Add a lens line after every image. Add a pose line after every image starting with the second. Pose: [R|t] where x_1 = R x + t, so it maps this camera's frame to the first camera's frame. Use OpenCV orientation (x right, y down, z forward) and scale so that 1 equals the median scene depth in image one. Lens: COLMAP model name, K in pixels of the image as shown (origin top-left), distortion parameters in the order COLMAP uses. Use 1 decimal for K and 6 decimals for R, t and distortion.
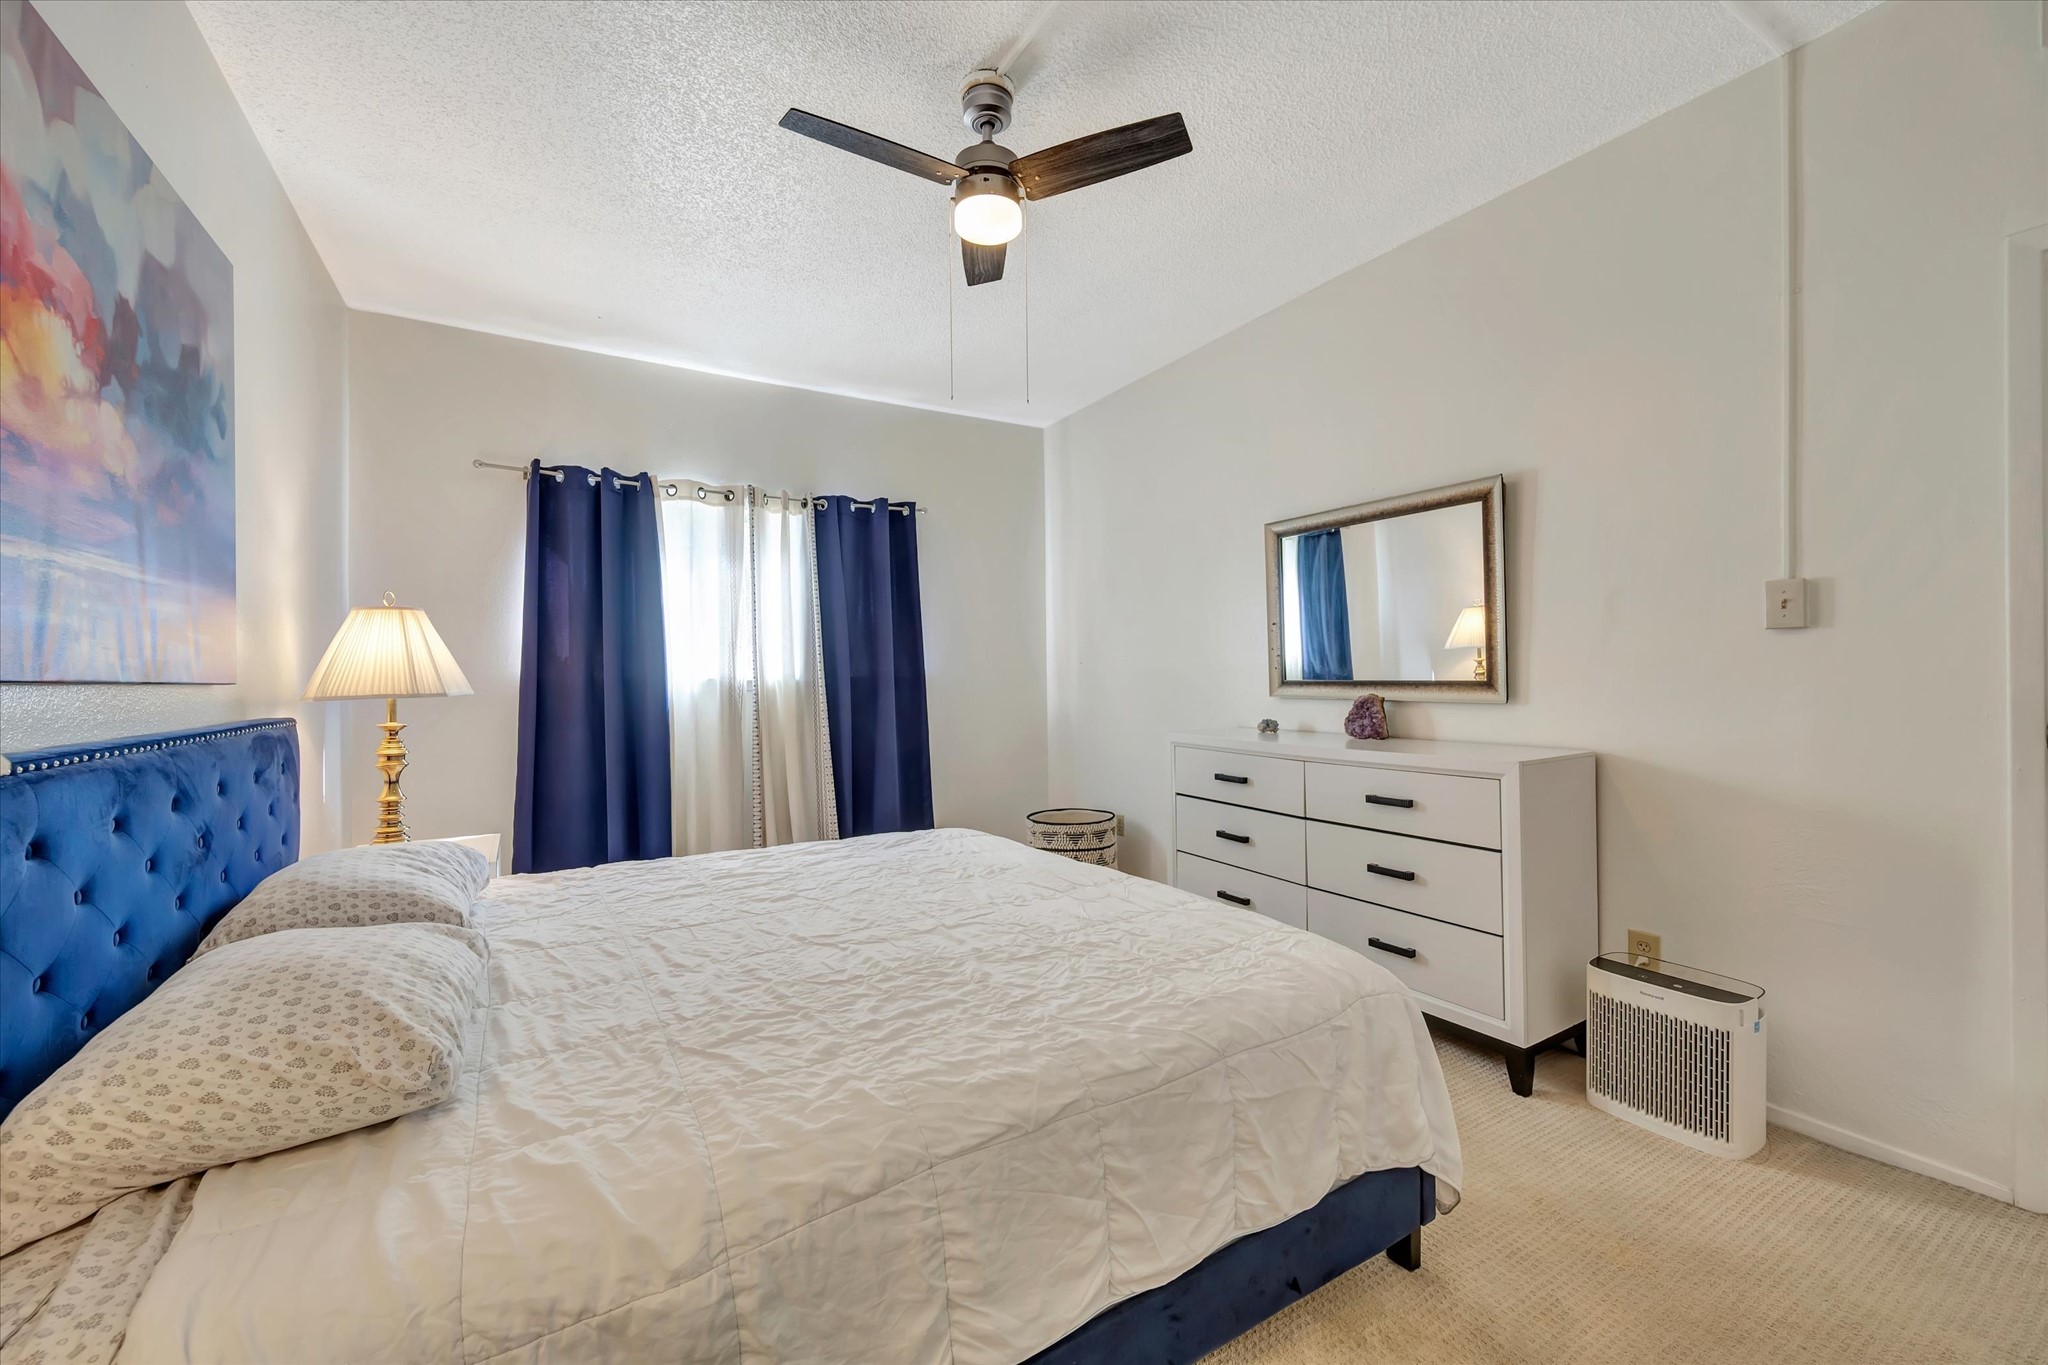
lens RADIAL K [[809.5, 0, 1028.4], [0, 809.5, 674.1], [0, 0, 1]] dist [-0.006310, -0.000245]
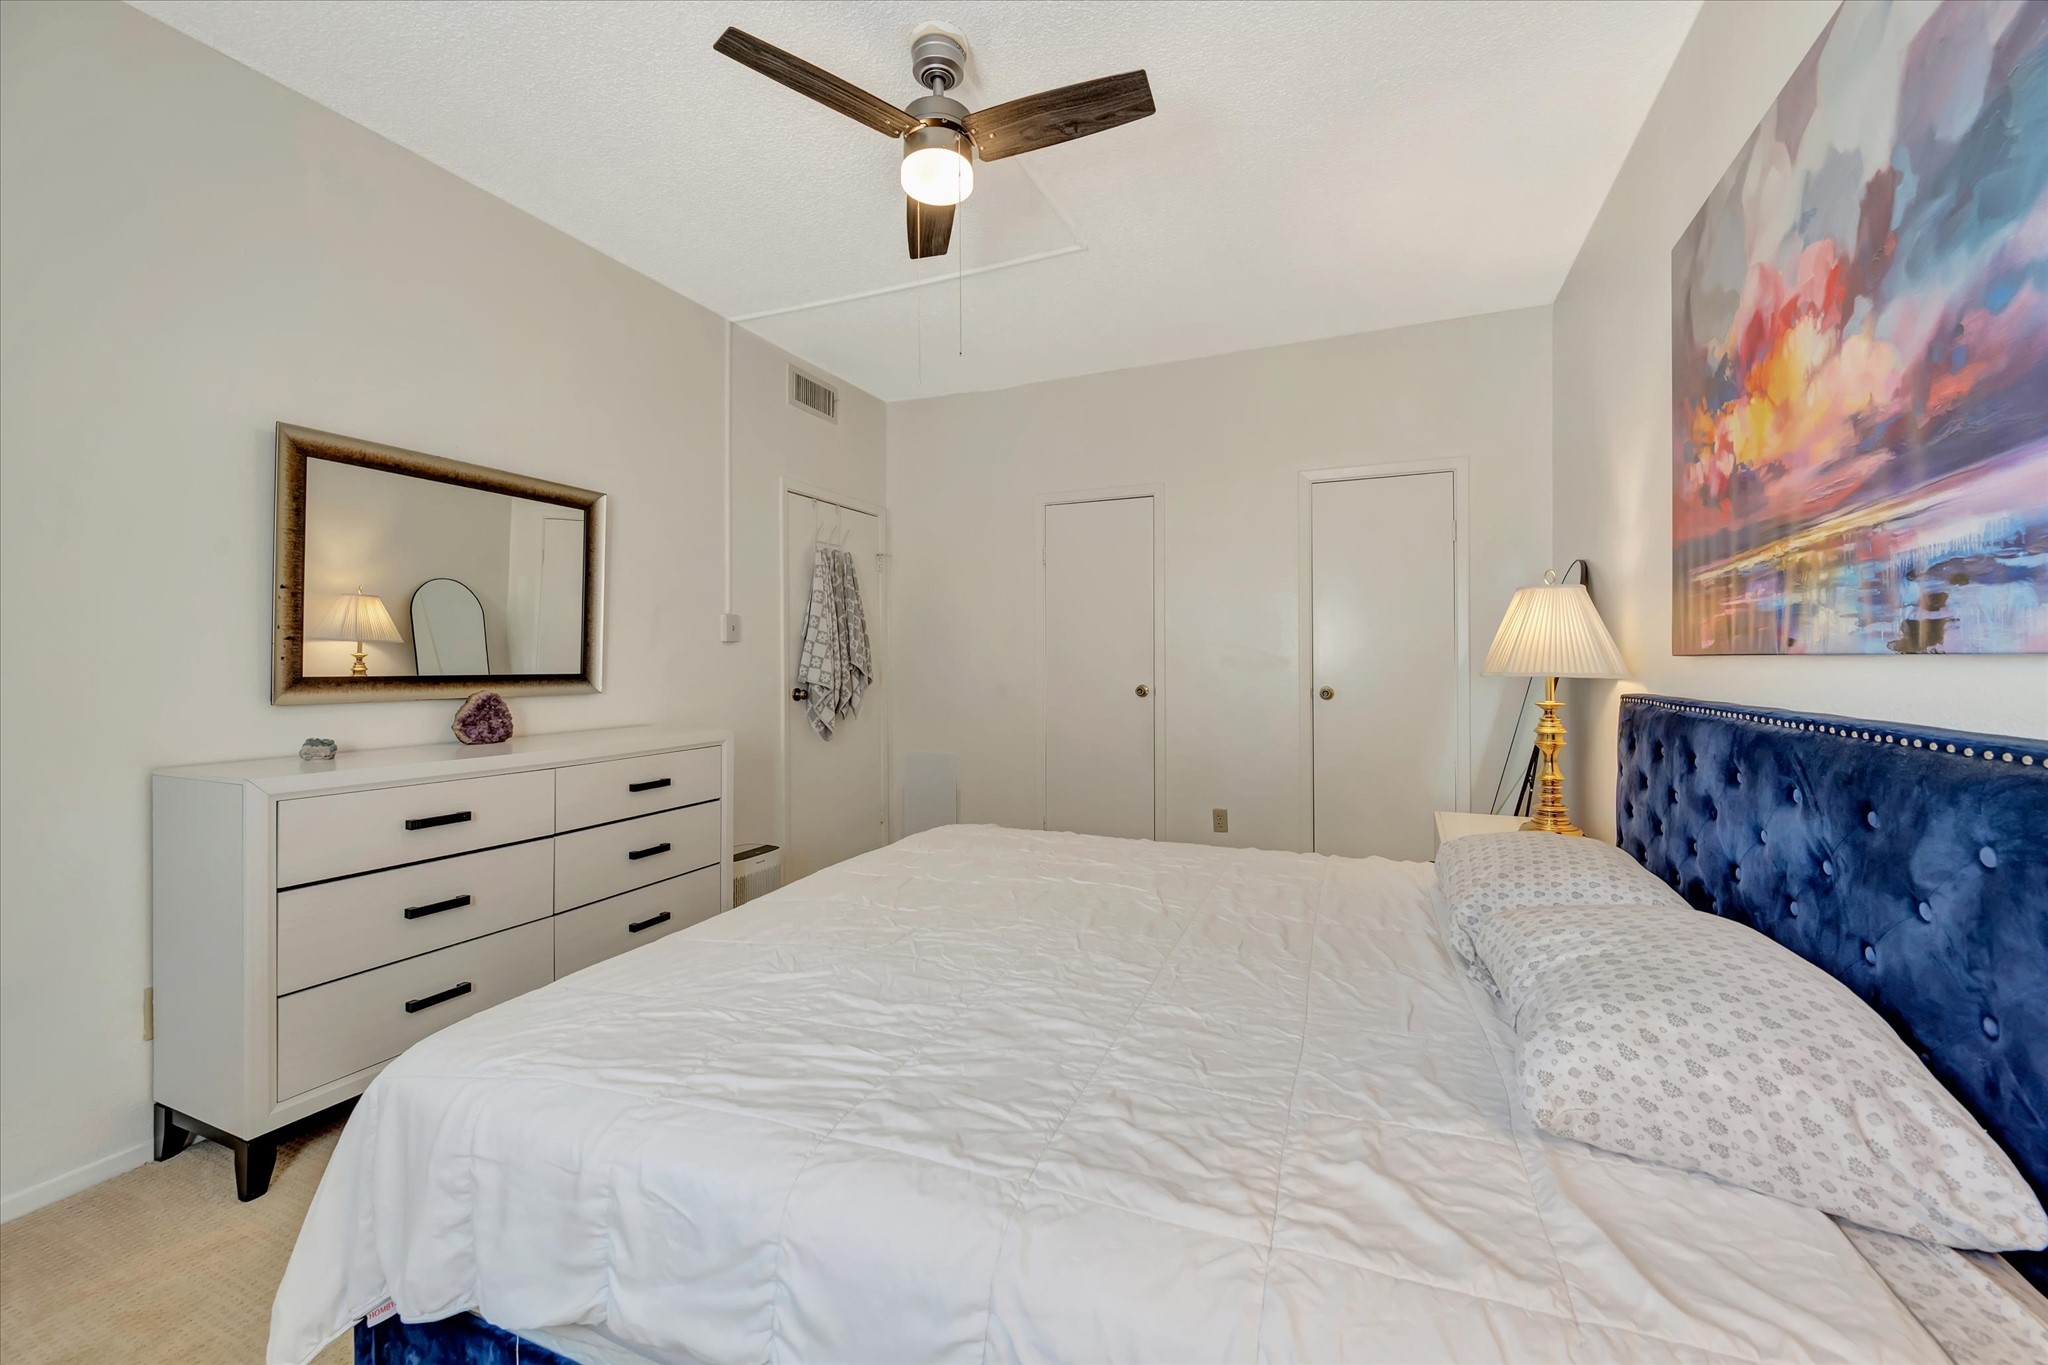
lens RADIAL K [[809.5, 0, 1028.4], [0, 809.5, 674.1], [0, 0, 1]] dist [-0.006310, -0.000245]
pose [[-0.586782, 0.003705, 0.809737, -0.527771], [0.010061, 0.999946, 0.002716, 0.008716], [-0.809683, 0.009741, -0.586787, 0.896173]]
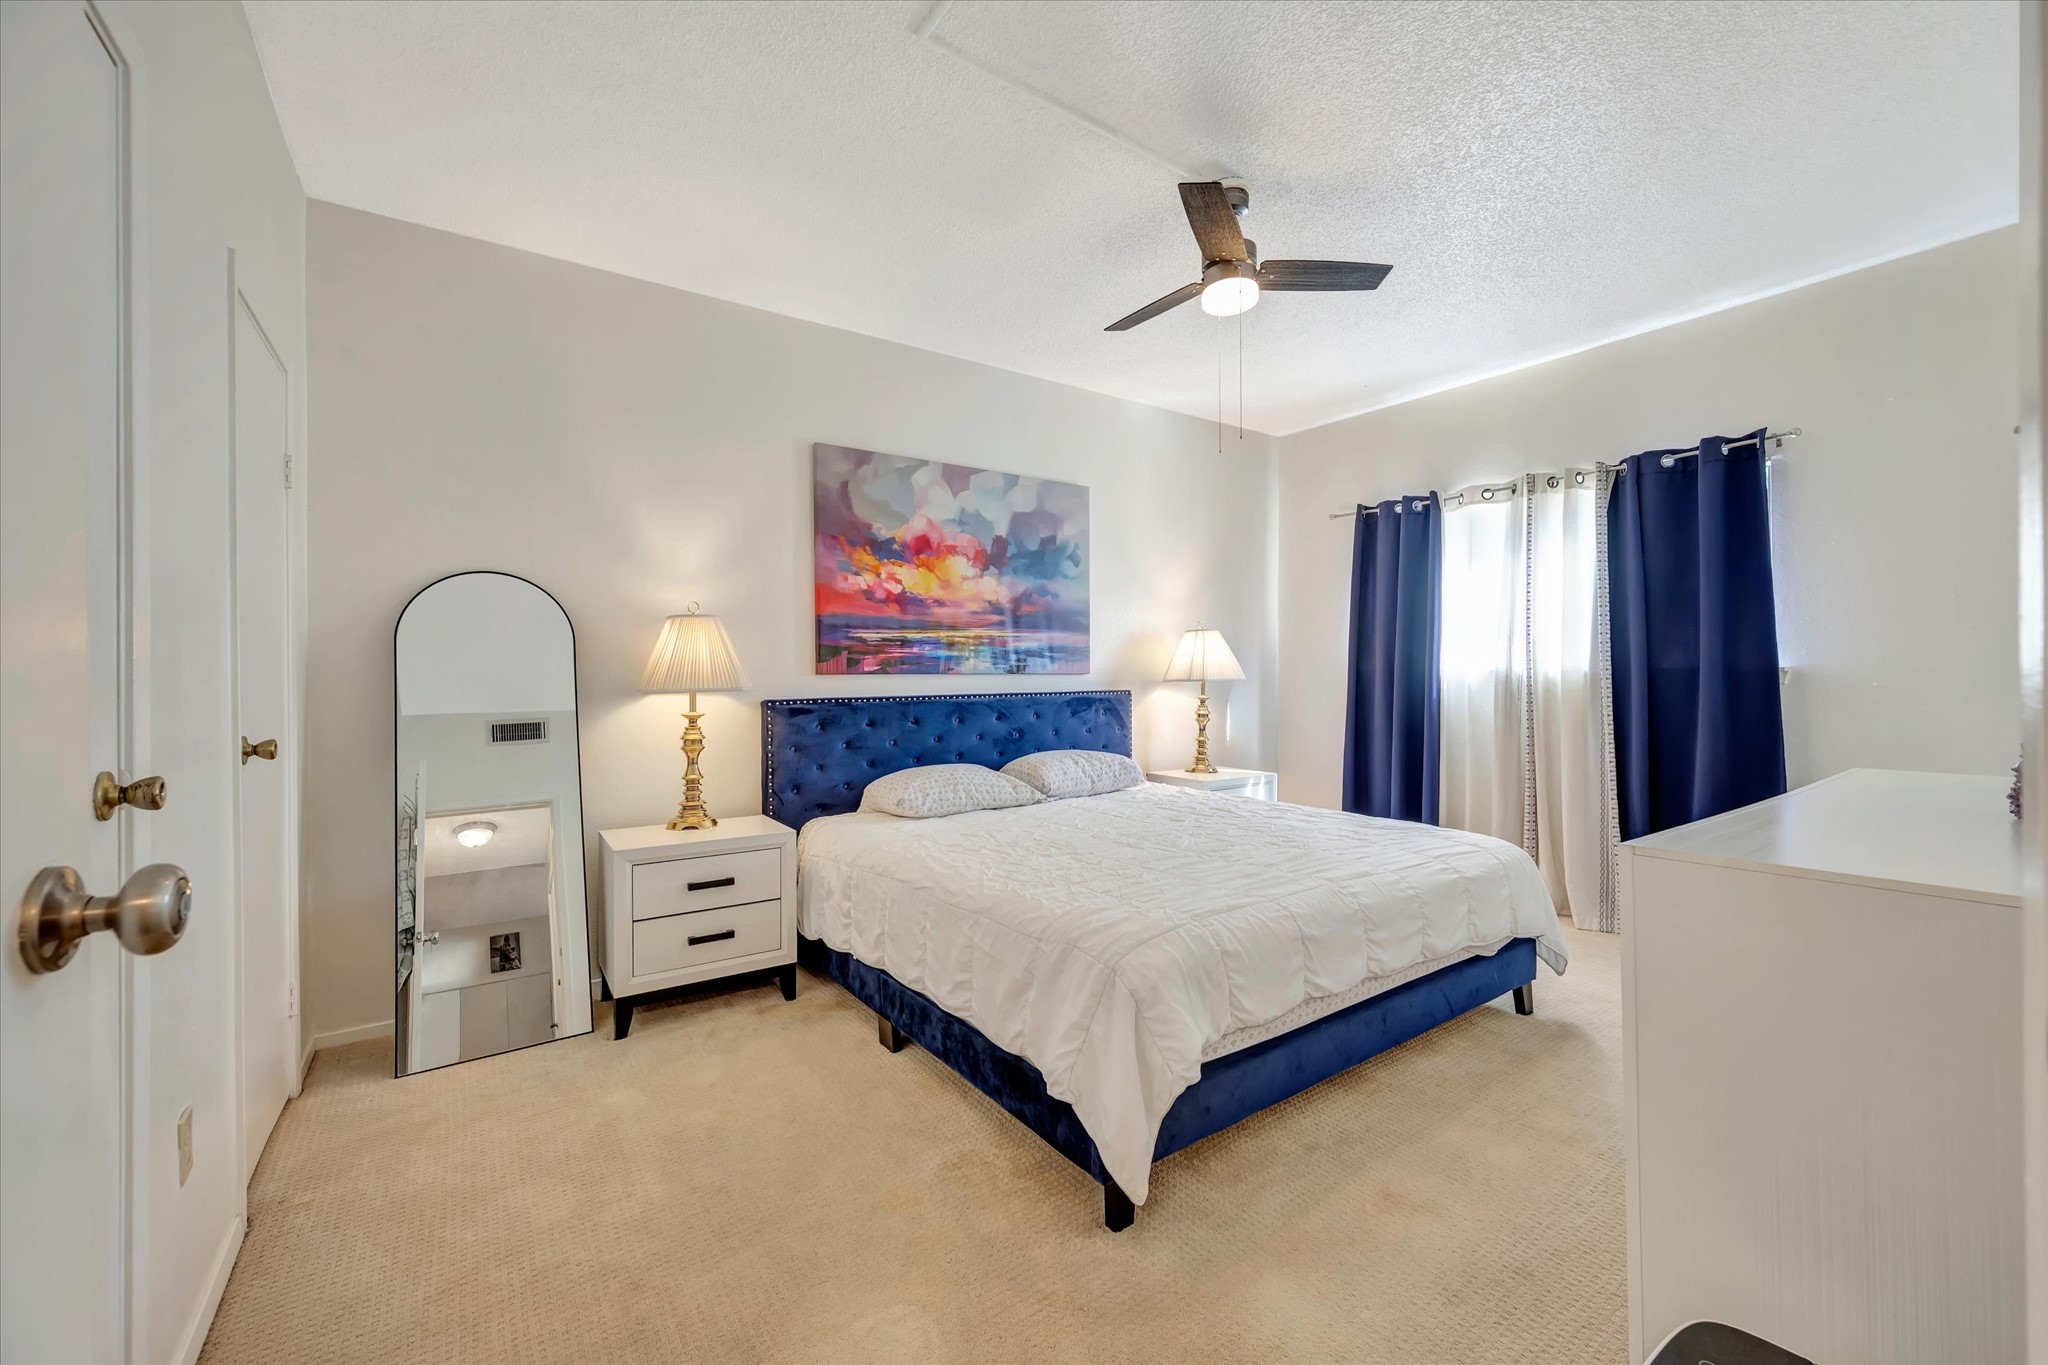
lens RADIAL K [[809.5, 0, 1028.4], [0, 809.5, 674.1], [0, 0, 1]] dist [-0.006310, -0.000245]
pose [[0.069152, 0.012099, -0.997533, 0.699007], [0.009343, 0.999875, 0.012775, -0.009282], [0.997562, -0.010203, 0.069030, 0.373756]]
